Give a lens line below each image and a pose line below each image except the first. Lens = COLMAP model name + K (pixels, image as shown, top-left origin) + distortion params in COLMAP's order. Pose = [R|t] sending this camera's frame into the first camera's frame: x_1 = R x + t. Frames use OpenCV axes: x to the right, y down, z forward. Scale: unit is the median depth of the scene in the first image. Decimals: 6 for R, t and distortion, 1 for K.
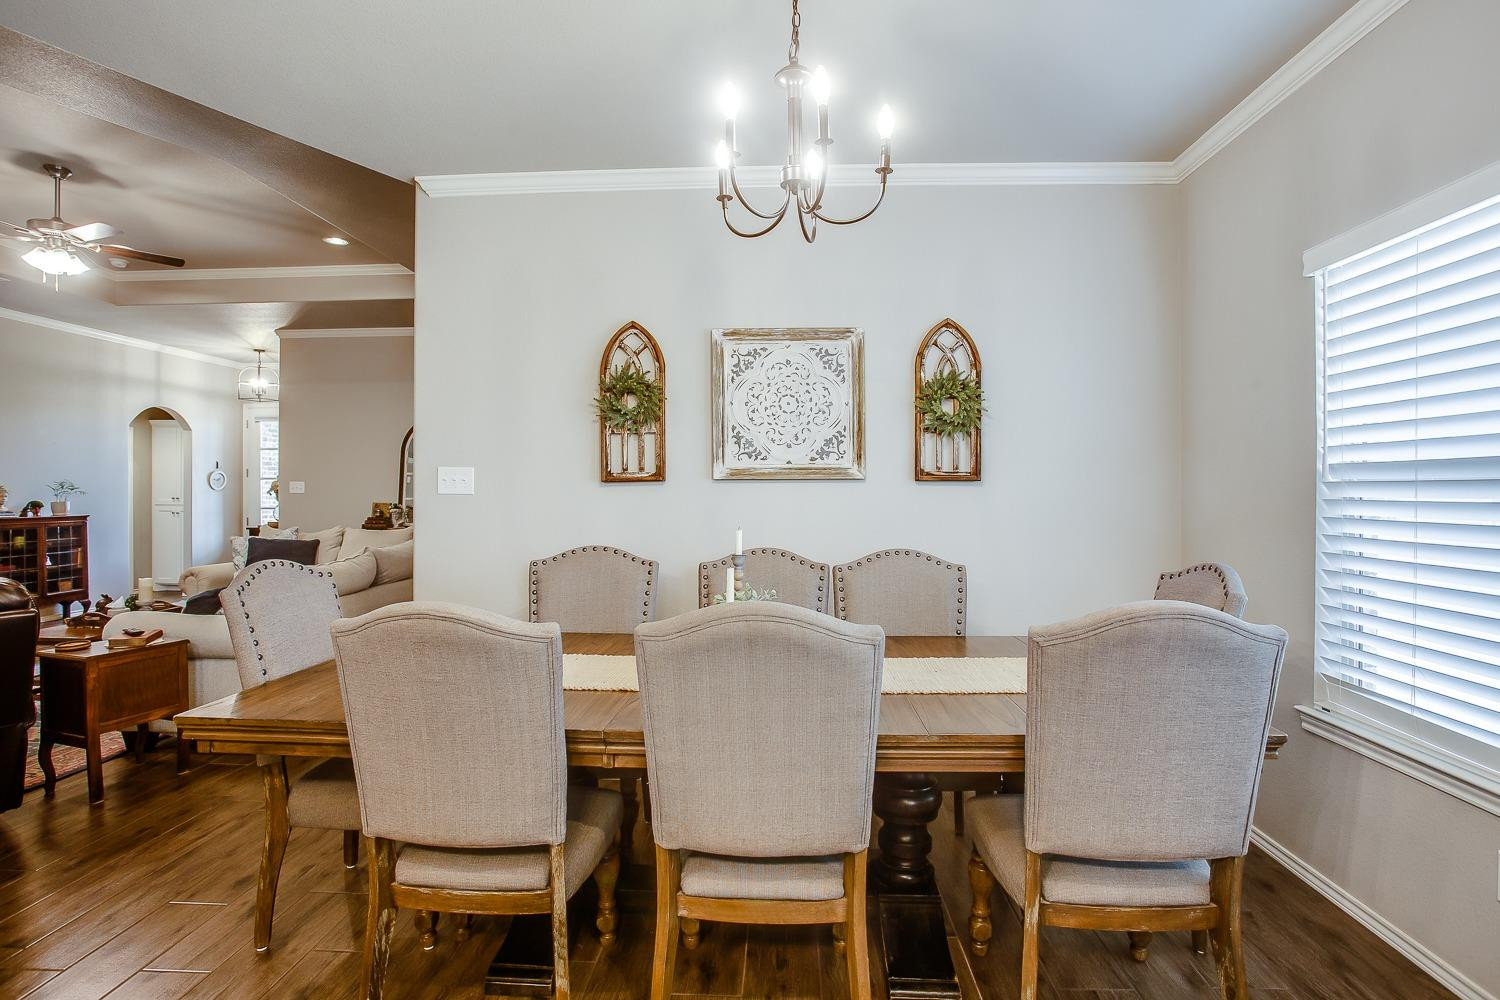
lens RADIAL K [[737.2, 0, 753.4], [0, 737.2, 497.1], [0, 0, 1]] dist [-0.063007, 0.027554]
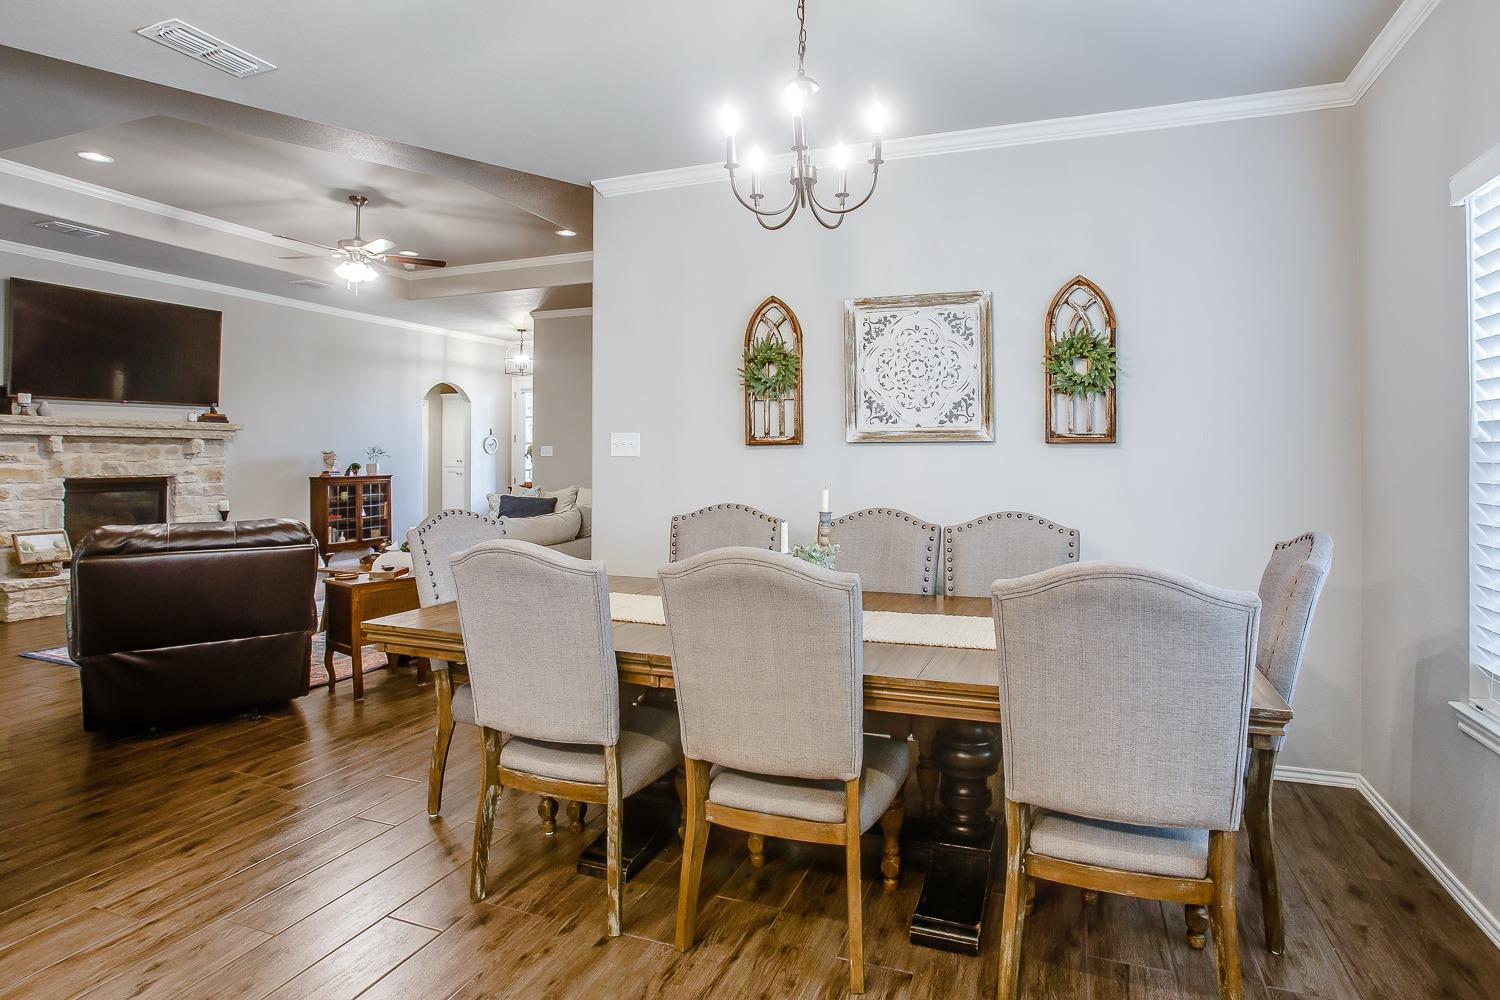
lens RADIAL K [[766.0, 0, 801.6], [0, 766.0, 451.0], [0, 0, 1]] dist [-0.054431, 0.019171]
pose [[0.959970, -0.002384, -0.280092, 0.189404], [-0.001319, 0.999914, -0.013031, 0.001897], [0.280099, 0.012879, 0.959885, -0.062348]]
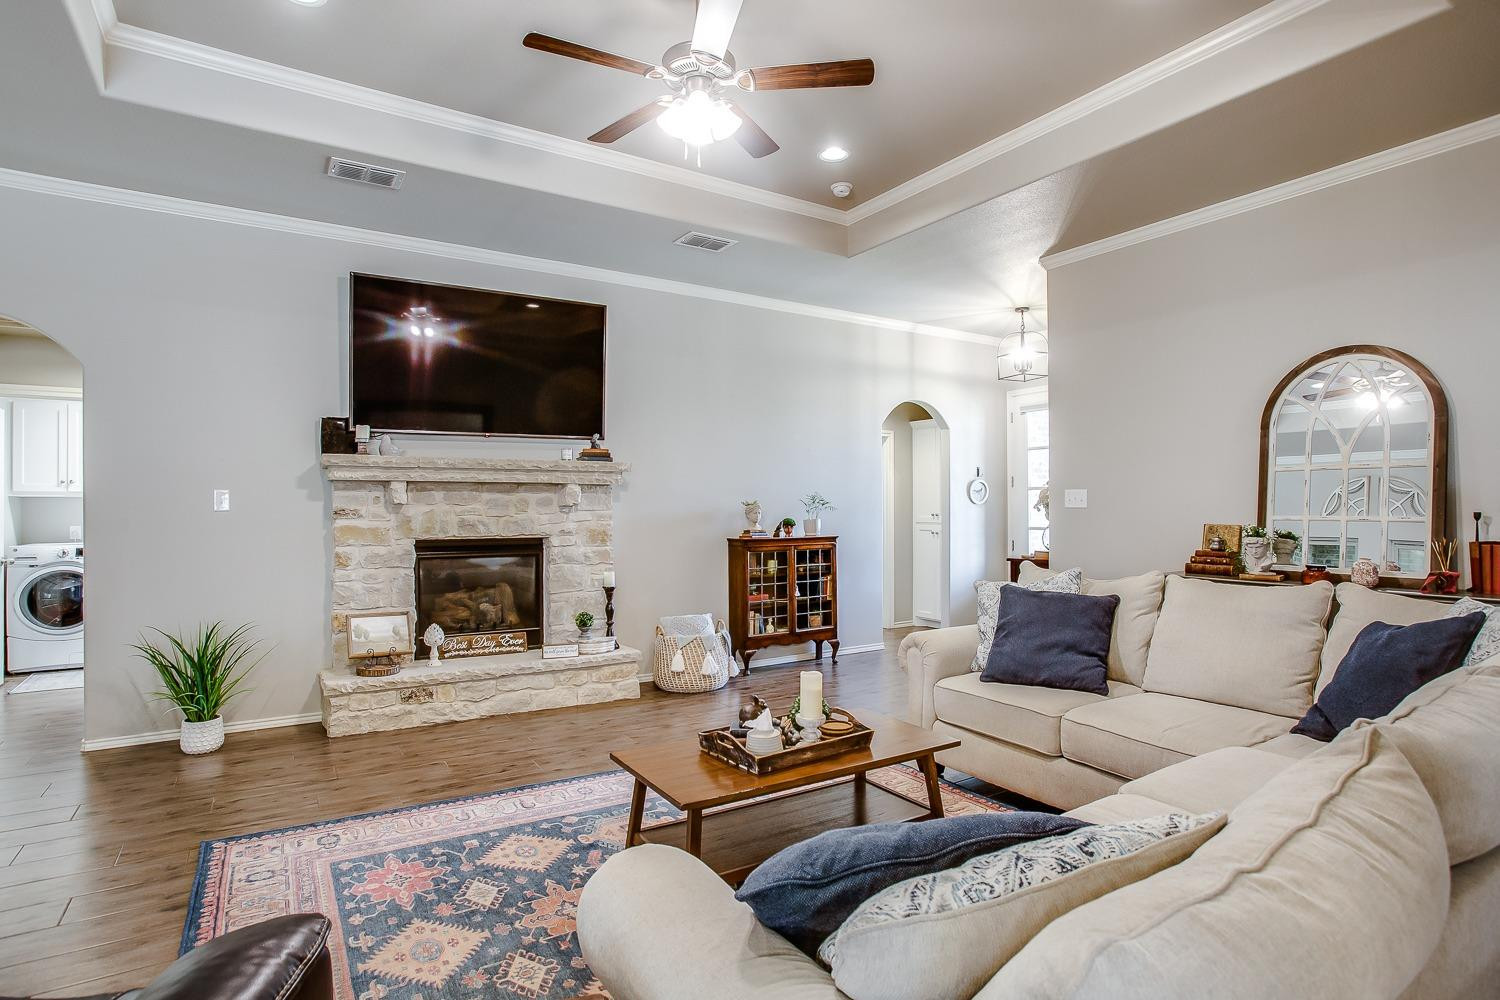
lens RADIAL K [[776.4, 0, 757.7], [0, 776.4, 500.4], [0, 0, 1]] dist [-0.073163, 0.039010]
pose [[0.583097, -0.012307, -0.812309, -0.591322], [-0.001037, 0.999873, -0.015893, -0.002157], [0.812402, 0.010110, 0.583010, 0.907217]]
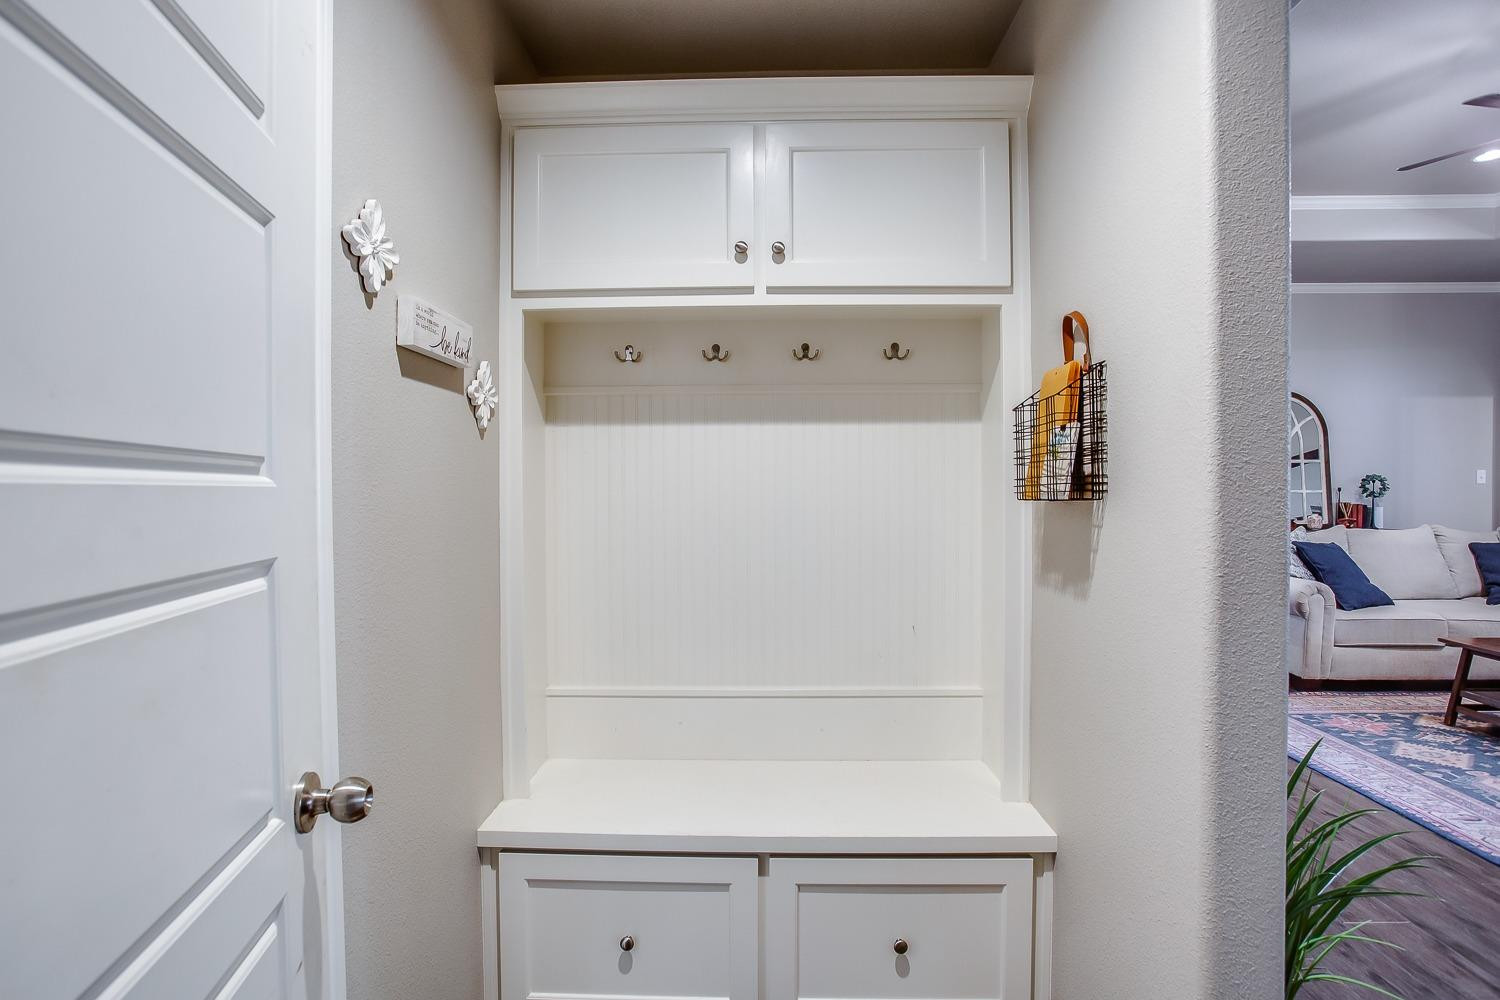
lens RADIAL K [[737.2, 0, 753.4], [0, 737.2, 497.1], [0, 0, 1]] dist [-0.063007, 0.027554]
pose [[0.999781, -0.008142, 0.019290, -2.448340], [0.008011, 0.999944, 0.006852, -0.003736], [-0.019344, -0.006696, 0.999790, 0.442058]]
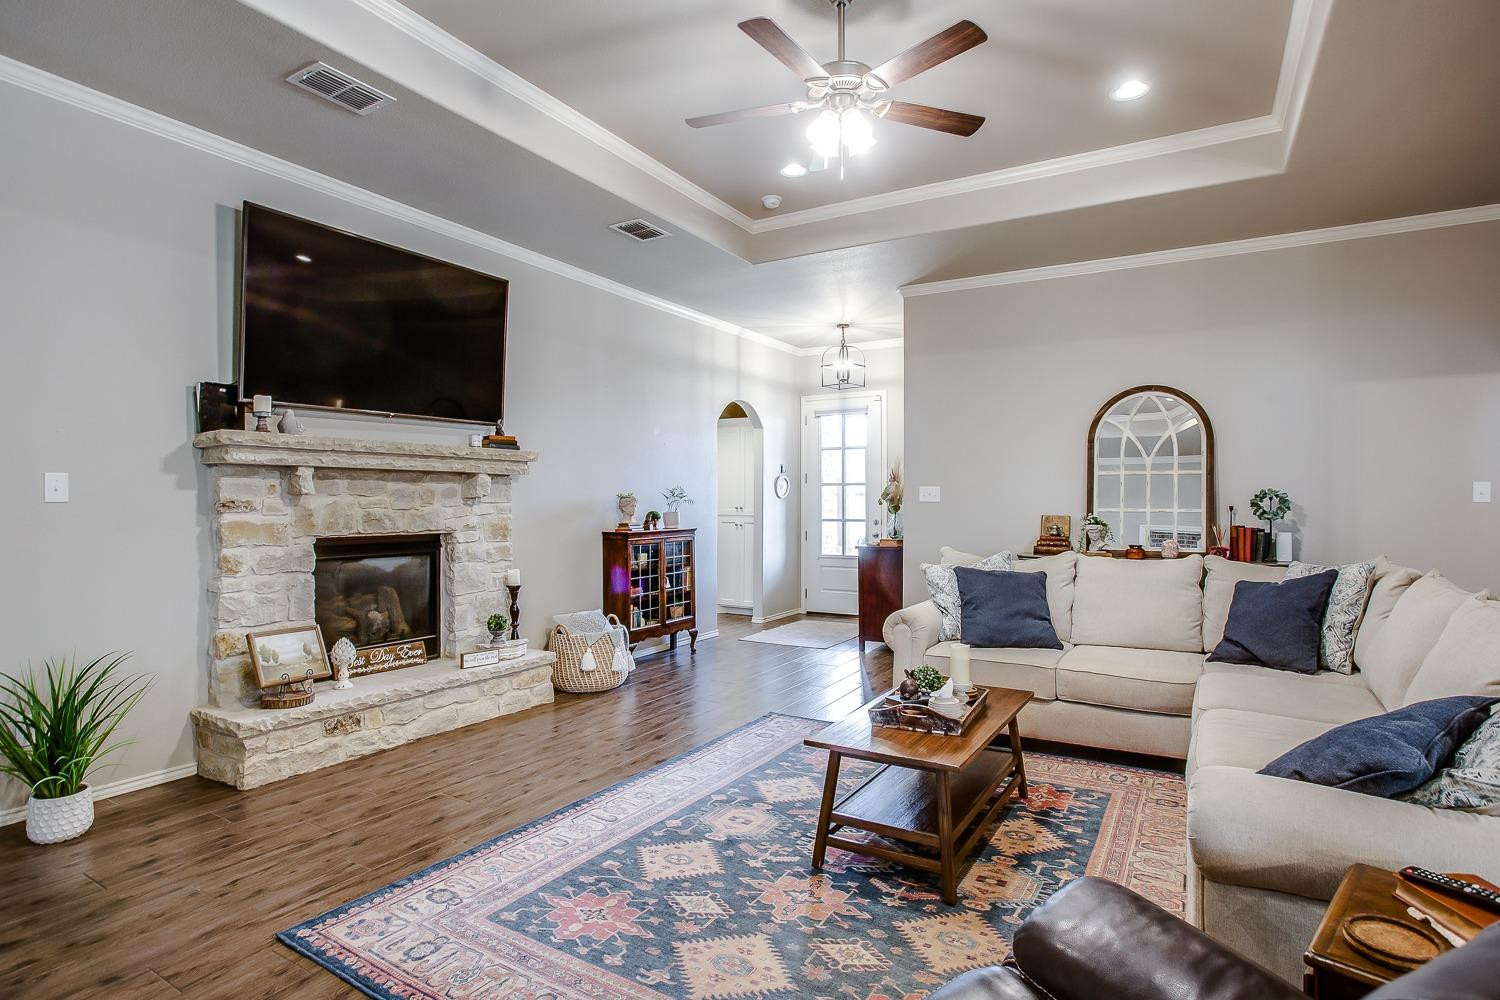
lens RADIAL K [[770.6, 0, 746.5], [0, 770.6, 499.0], [0, 0, 1]] dist [-0.067254, 0.034277]
pose [[0.881434, -0.003037, -0.472298, -0.999563], [-0.002024, 0.999946, -0.010208, 0.000094], [0.472303, 0.009953, 0.881380, 0.502248]]
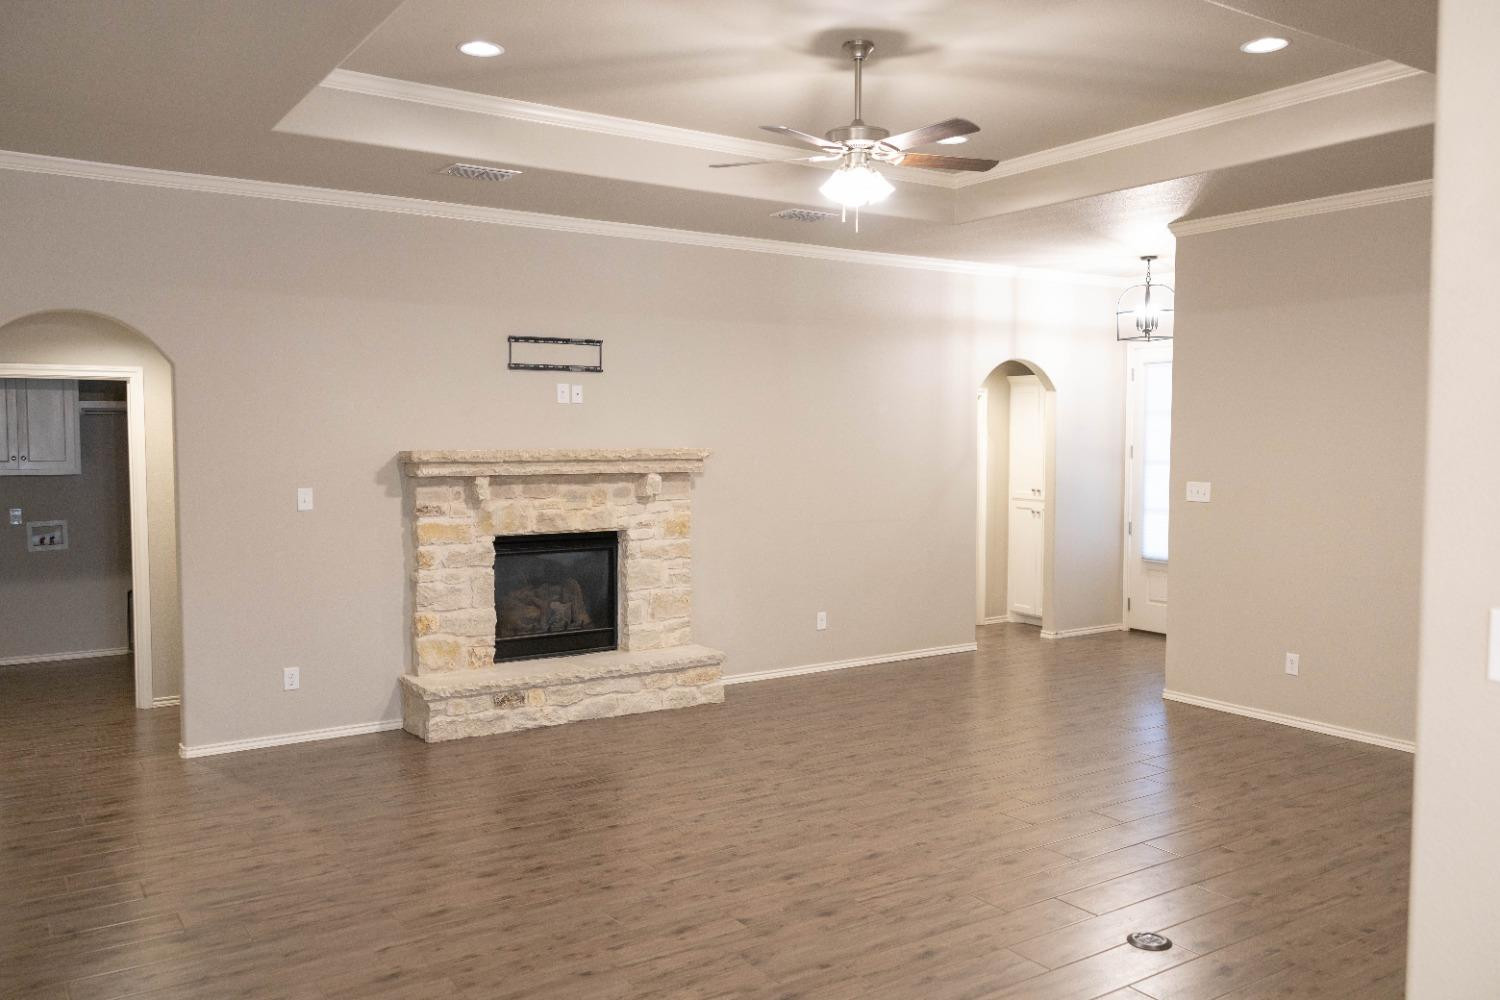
lens RADIAL K [[1174.4, 0, 770.2], [0, 1174.4, 502.0], [0, 0, 1]] dist [0.009921, -0.001340]
pose [[0.596716, 0.047299, -0.801058, -0.182785], [-0.007167, 0.998536, 0.053621, -0.127363], [0.802421, -0.026255, 0.596181, 0.372747]]
